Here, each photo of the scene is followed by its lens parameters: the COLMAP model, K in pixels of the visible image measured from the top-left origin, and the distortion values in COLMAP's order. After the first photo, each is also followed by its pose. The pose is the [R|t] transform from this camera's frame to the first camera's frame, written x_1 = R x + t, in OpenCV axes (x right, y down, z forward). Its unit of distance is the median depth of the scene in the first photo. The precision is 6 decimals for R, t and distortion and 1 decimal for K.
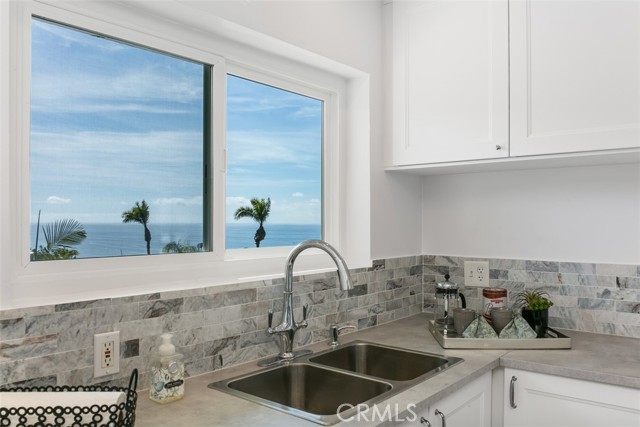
lens RADIAL K [[512.9, 0, 320.0], [0, 512.9, 213.5], [0, 0, 1]] dist [-0.054109, -0.002083]
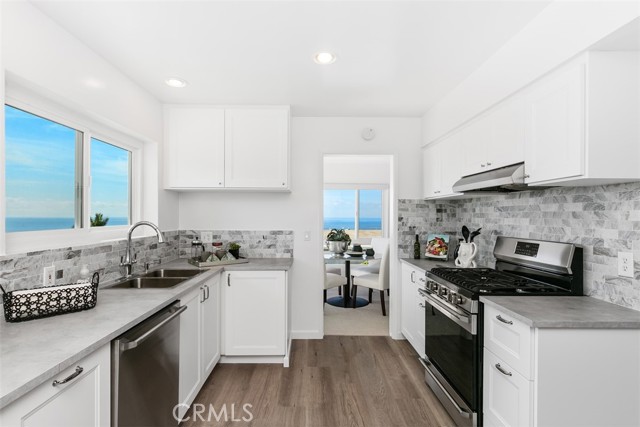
lens RADIAL K [[313.6, 0, 320.0], [0, 313.6, 213.5], [0, 0, 1]] dist [0.003301, 0.000356]
pose [[0.741139, 0.007732, 0.671308, -0.346099], [-0.012625, 0.999917, 0.002422, 0.004477], [-0.671233, -0.010271, 0.741175, -0.492093]]
